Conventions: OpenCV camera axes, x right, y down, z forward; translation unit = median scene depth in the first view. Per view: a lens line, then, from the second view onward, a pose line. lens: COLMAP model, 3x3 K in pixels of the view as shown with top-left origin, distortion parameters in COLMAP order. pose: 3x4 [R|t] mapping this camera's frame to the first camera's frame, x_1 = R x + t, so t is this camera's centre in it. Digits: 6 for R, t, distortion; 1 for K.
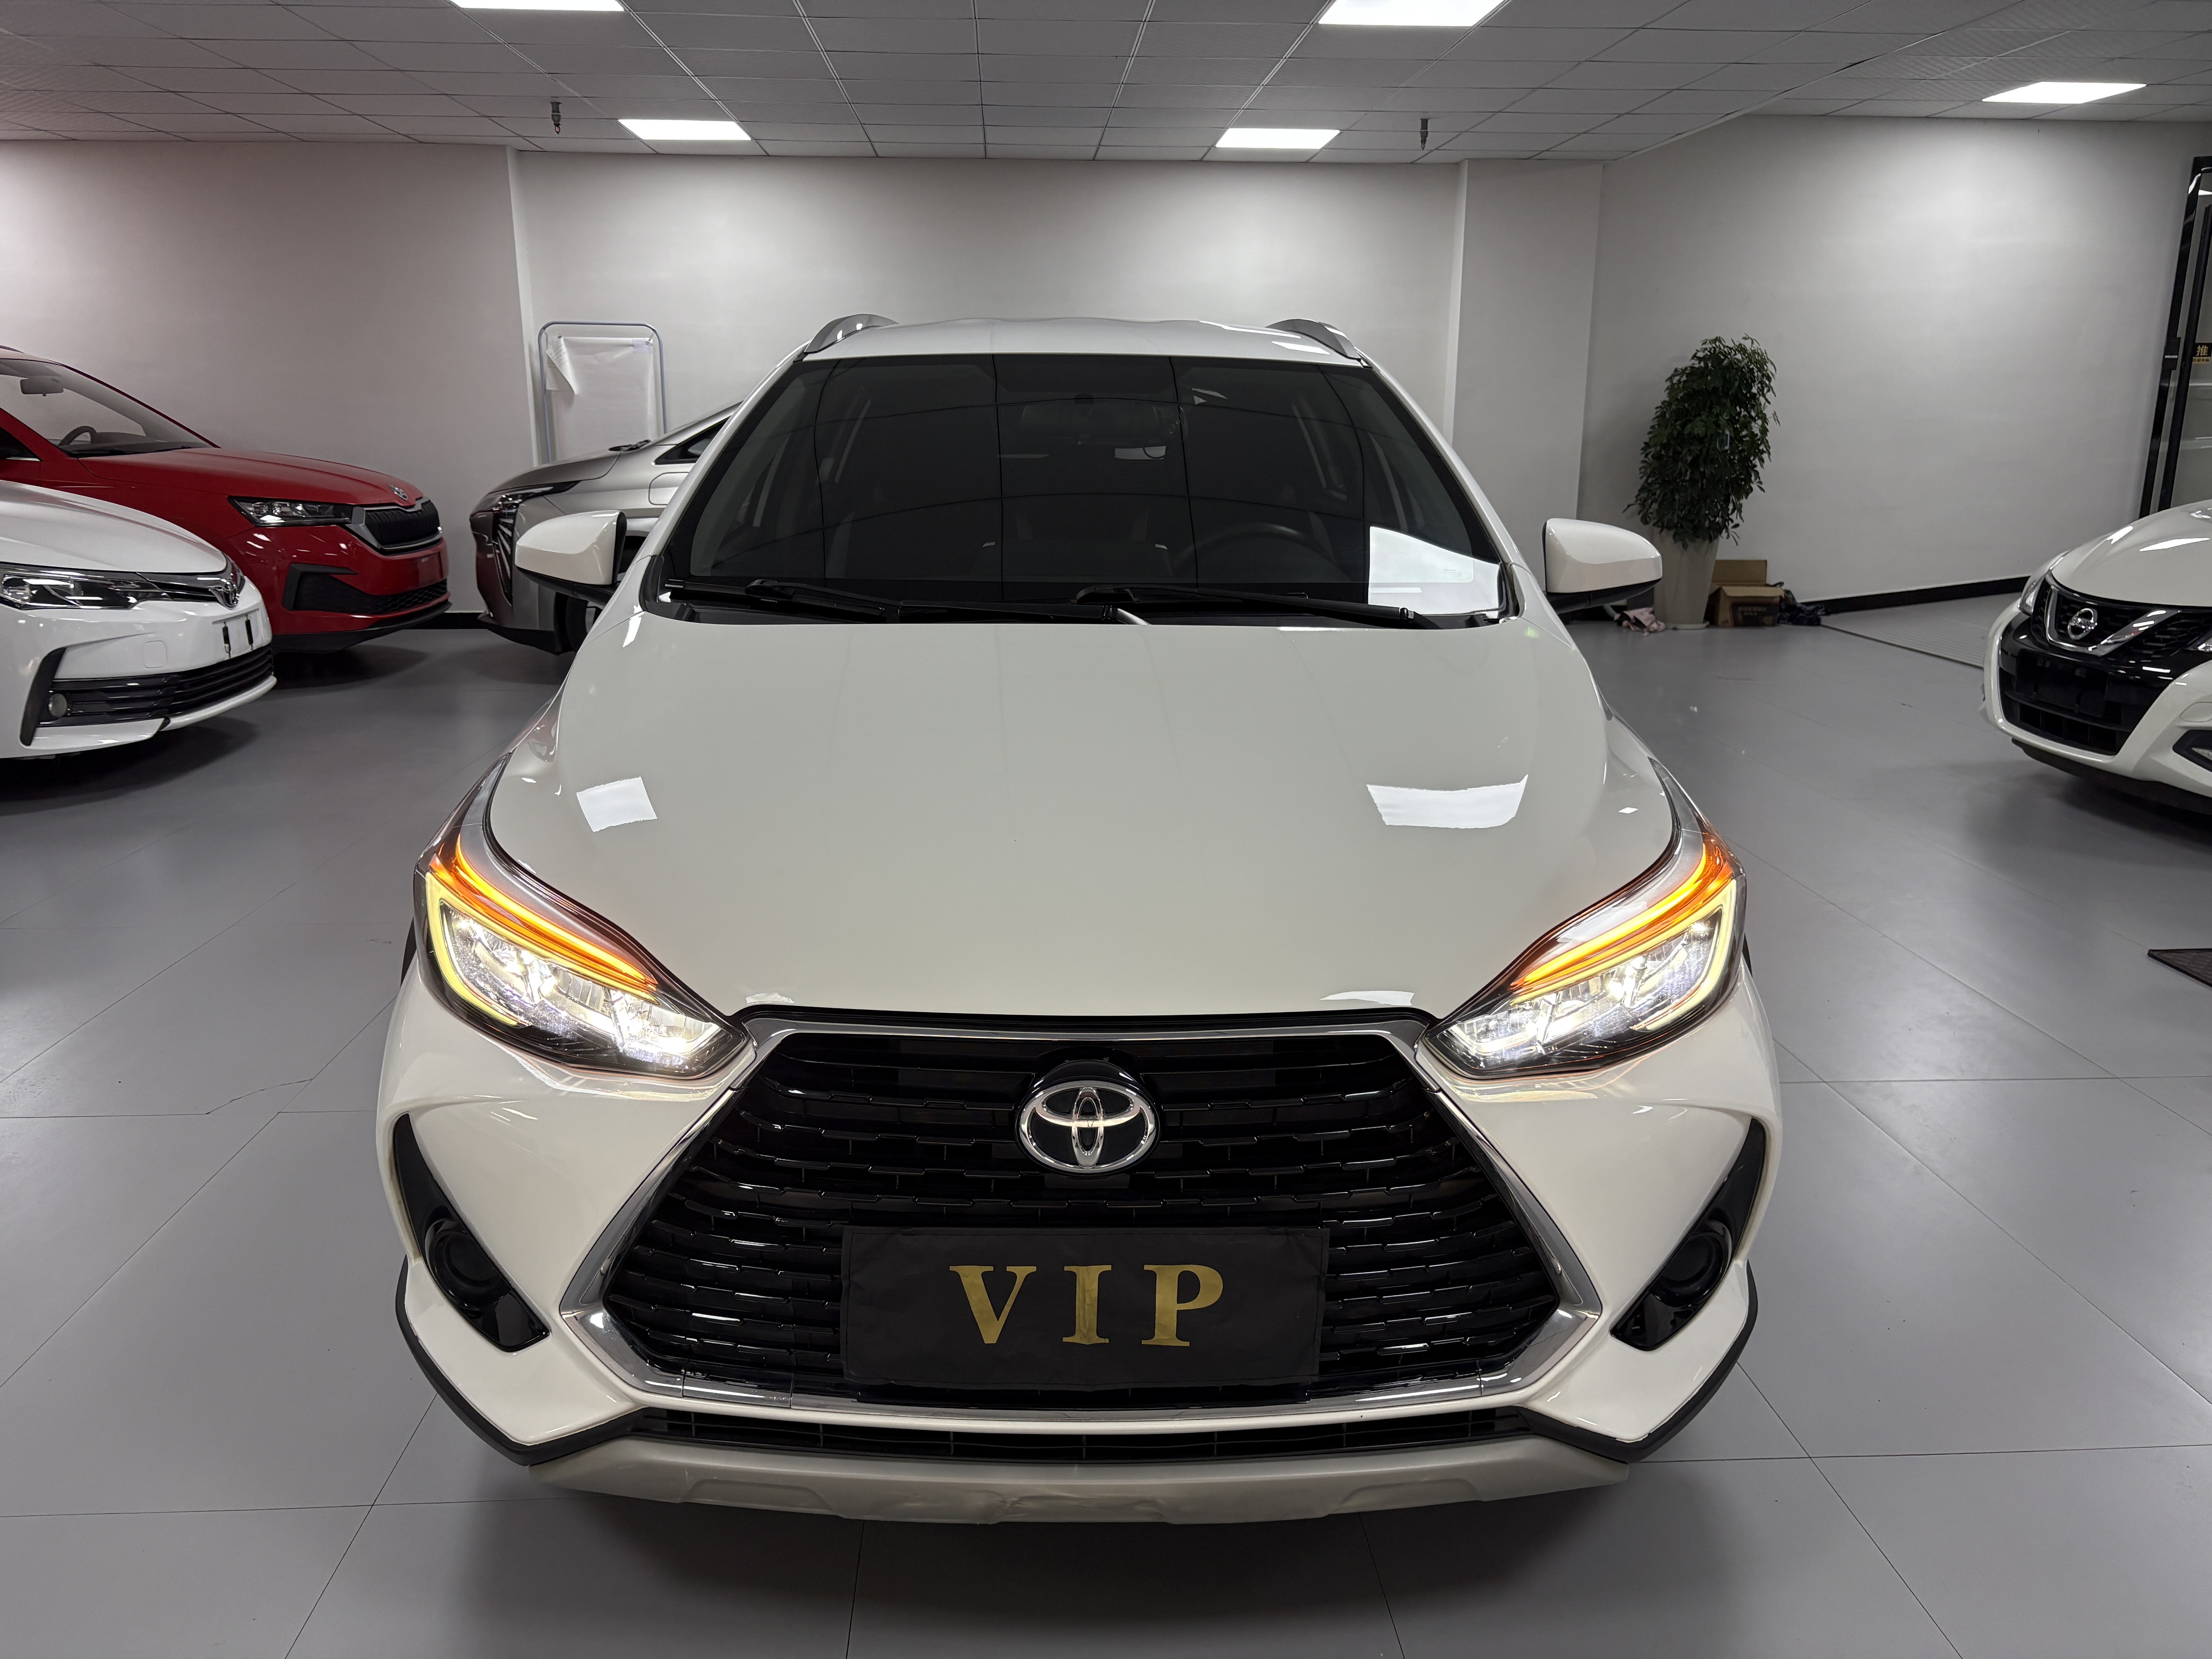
lens RADIAL K [[1650.5, 0, 1091.1], [0, 1650.5, 834.6], [0, 0, 1]] dist [0.066063, -0.069174]
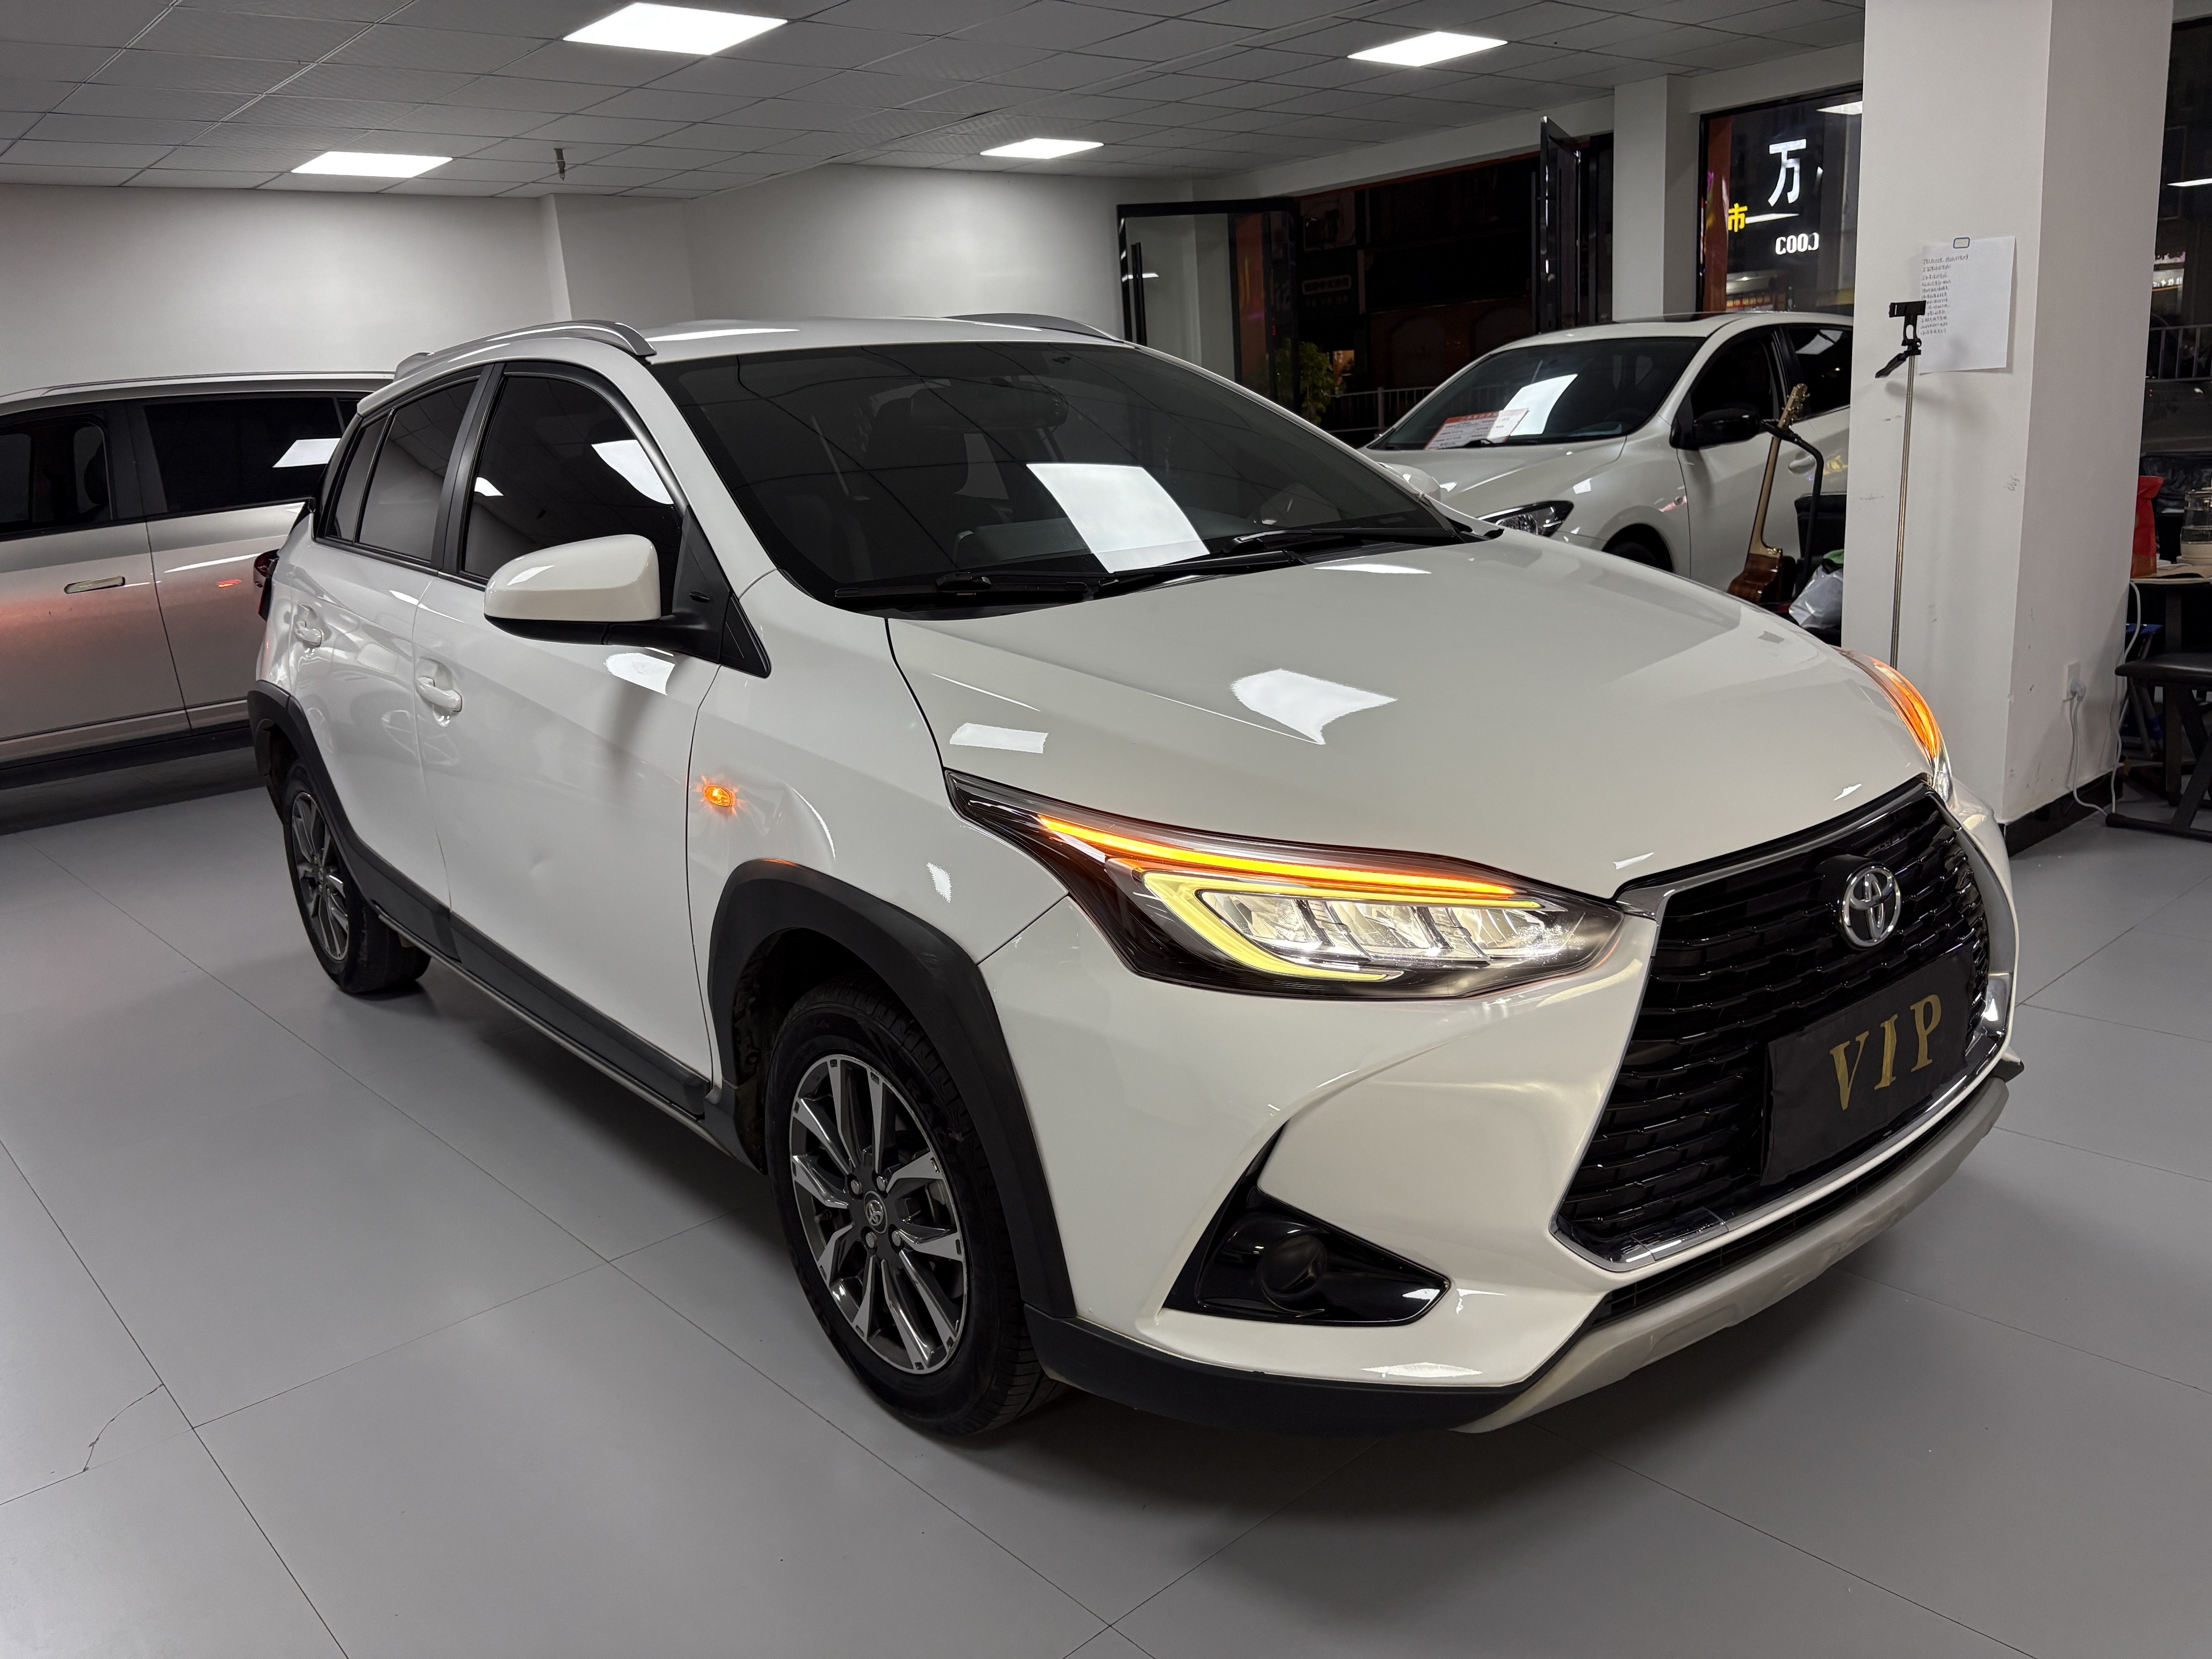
lens RADIAL K [[1666.8, 0, 1110.8], [0, 1666.8, 834.2], [0, 0, 1]] dist [0.030292, -0.048212]
pose [[0.780385, -0.207609, 0.589829, -0.492334], [0.225155, 0.973298, 0.044686, -0.022816], [-0.583356, 0.097930, 0.806291, 0.144596]]
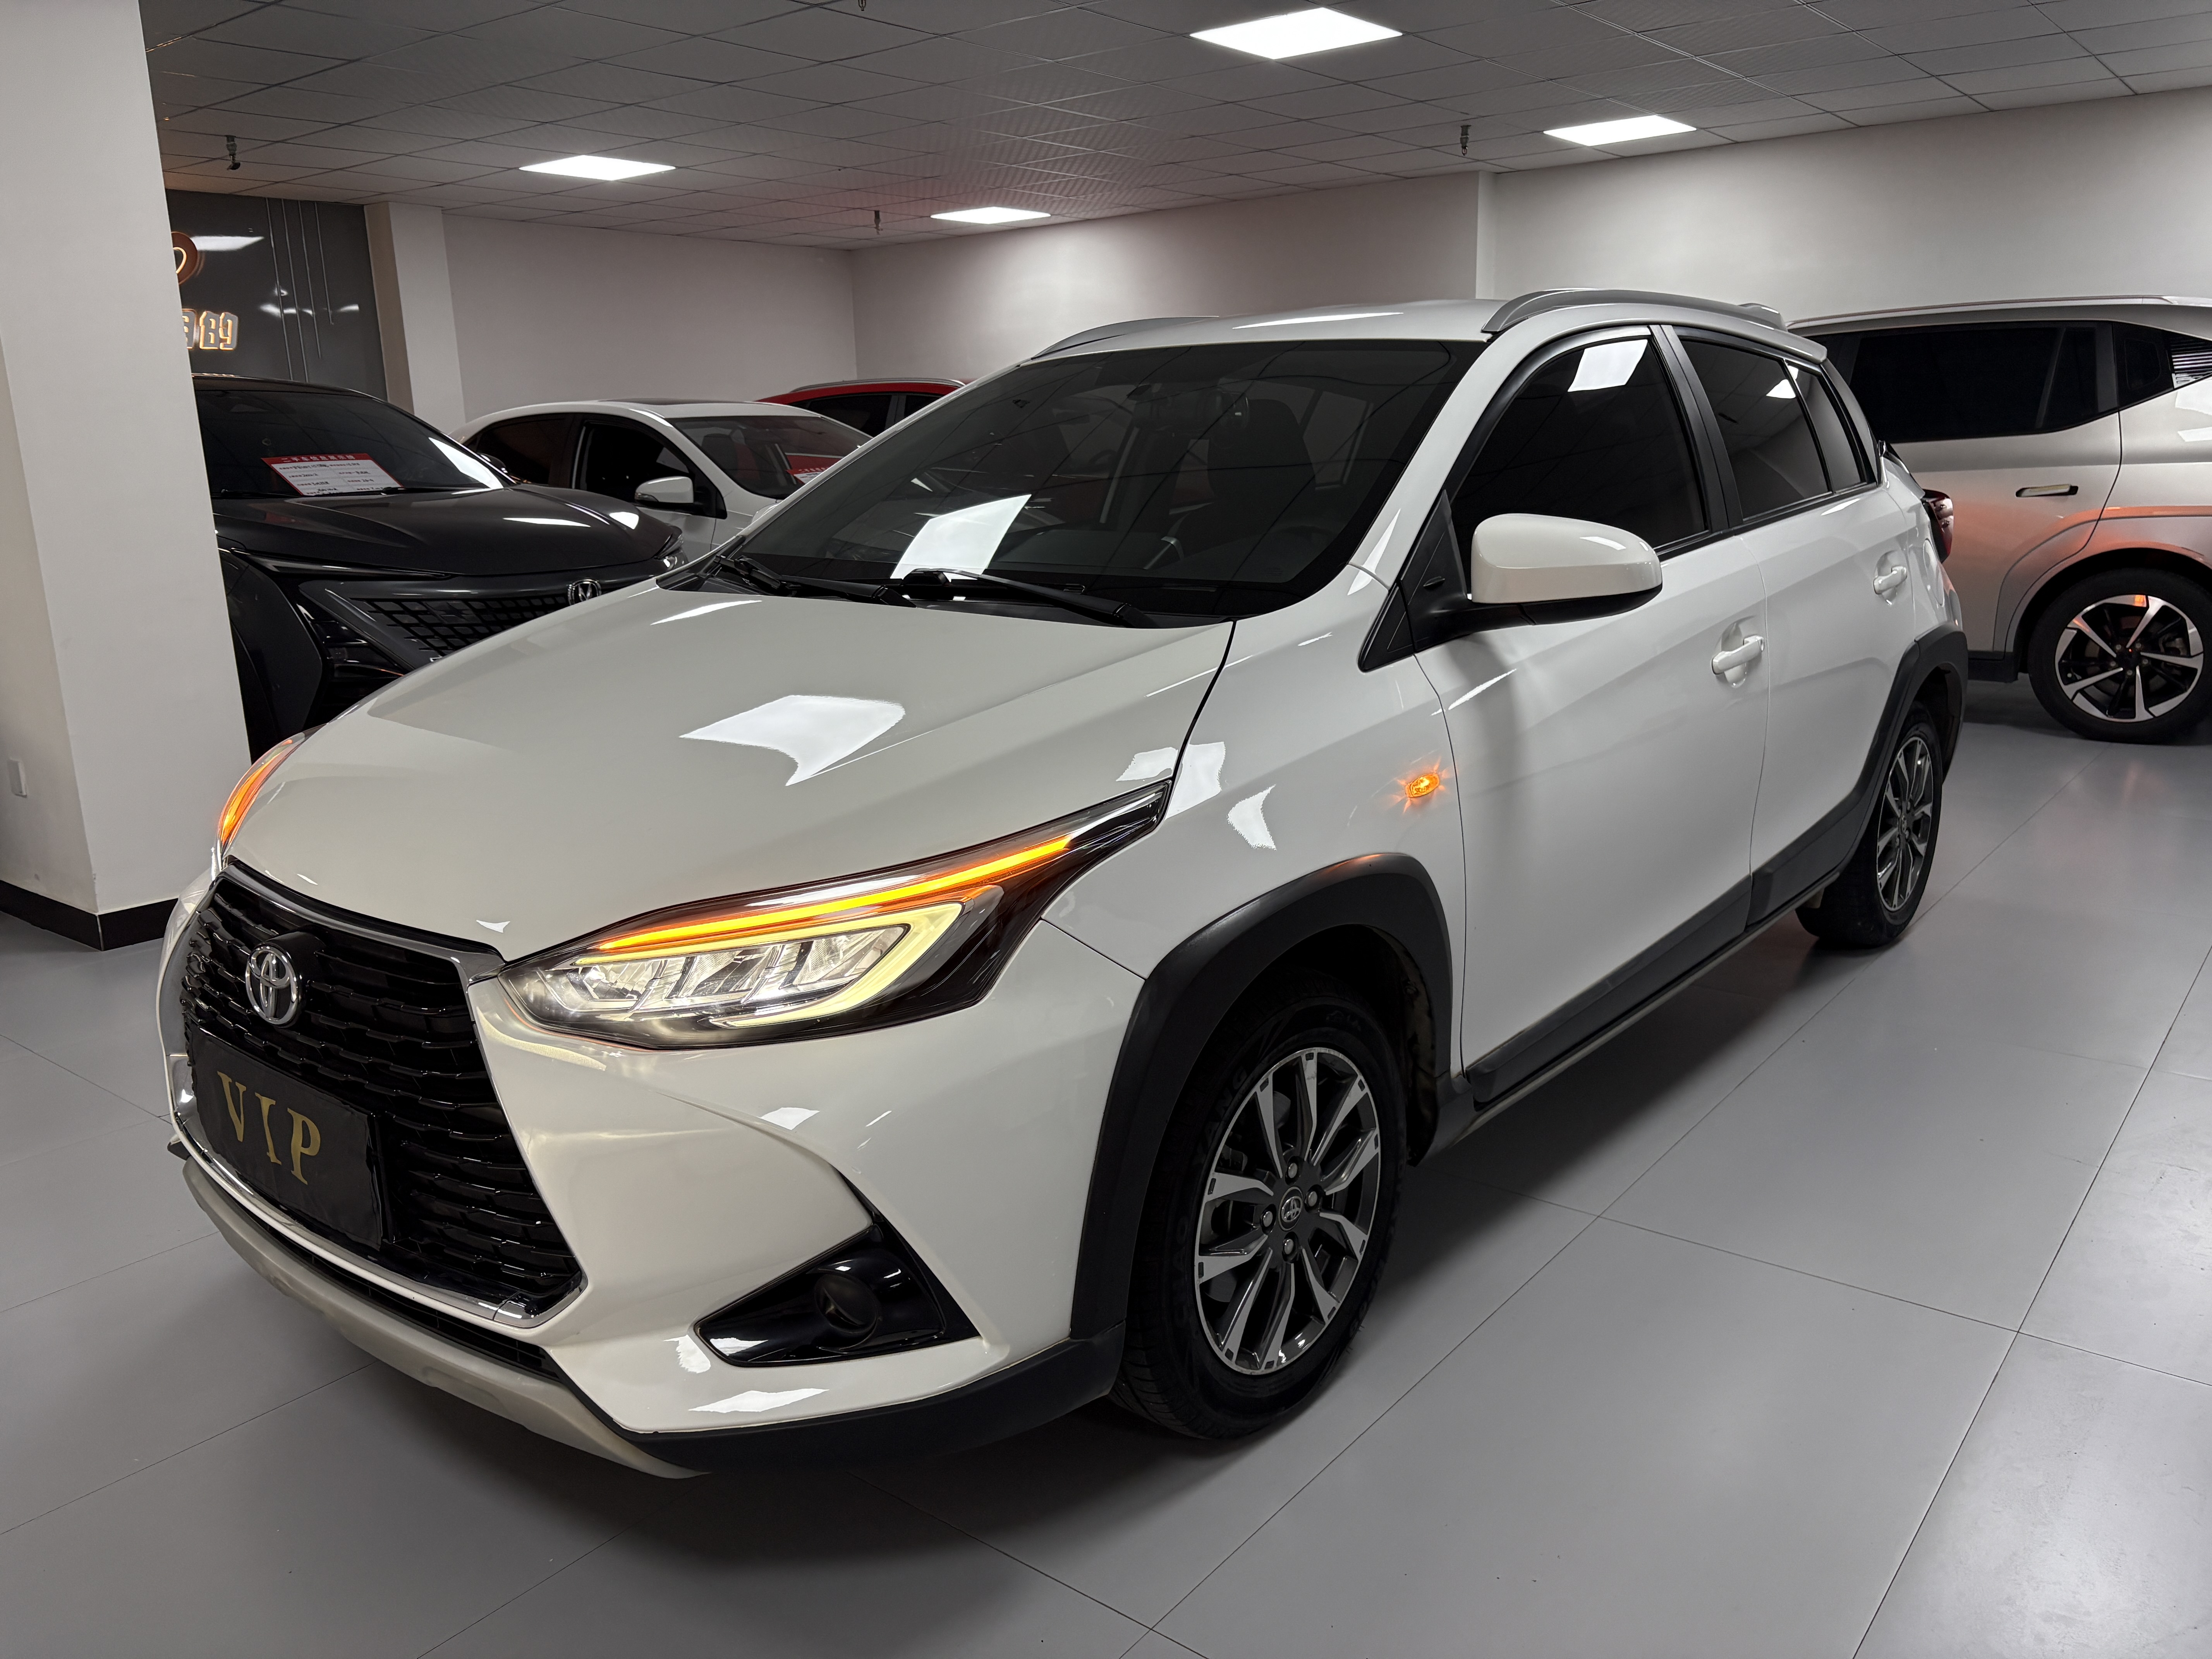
lens RADIAL K [[1650.5, 0, 1091.1], [0, 1650.5, 834.6], [0, 0, 1]] dist [0.066063, -0.069174]
pose [[0.751679, 0.137054, -0.645132, 0.541991], [-0.142399, 0.988824, 0.044152, -0.032938], [0.643973, 0.058678, 0.762794, 0.191838]]
